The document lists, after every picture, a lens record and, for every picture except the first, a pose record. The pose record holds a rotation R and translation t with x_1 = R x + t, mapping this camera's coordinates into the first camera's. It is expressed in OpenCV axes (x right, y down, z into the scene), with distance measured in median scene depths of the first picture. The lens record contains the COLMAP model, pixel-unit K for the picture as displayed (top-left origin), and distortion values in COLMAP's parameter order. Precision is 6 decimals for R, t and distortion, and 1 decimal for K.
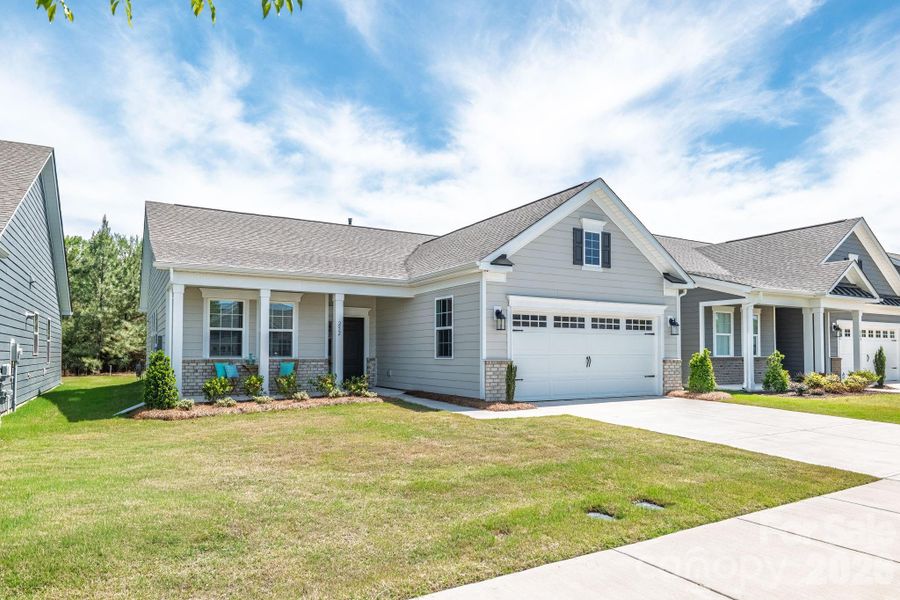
lens RADIAL K [[556.5, 0, 451.9], [0, 556.5, 327.4], [0, 0, 1]] dist [0.003527, 0.002404]
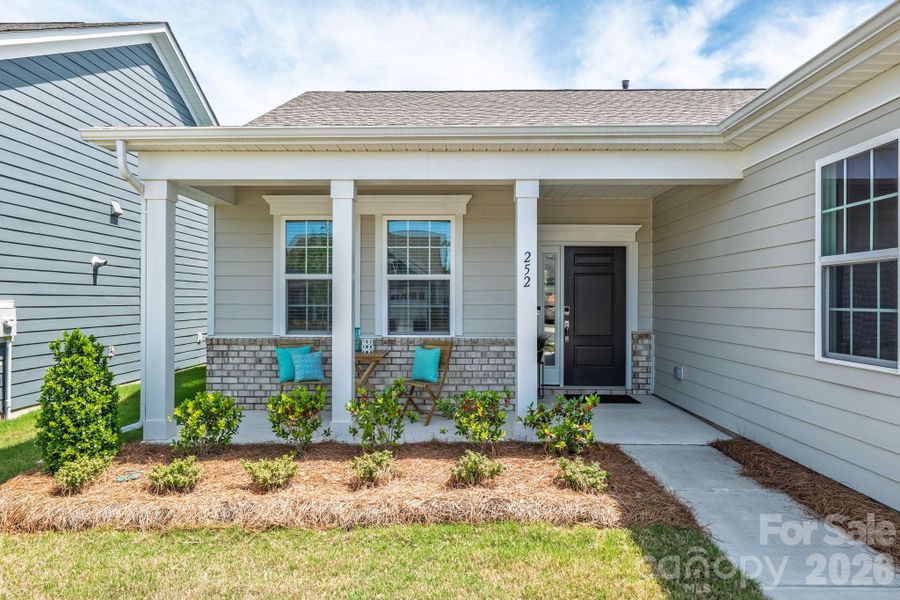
lens RADIAL K [[592.0, 0, 450.0], [0, 592.0, 300.0], [0, 0, 1]] dist [0.051155, 0.000192]
pose [[0.853511, -0.000566, -0.521075, -0.029146], [0.023326, 0.999038, 0.037124, 0.006359], [0.520553, -0.043840, 0.852703, 0.613668]]
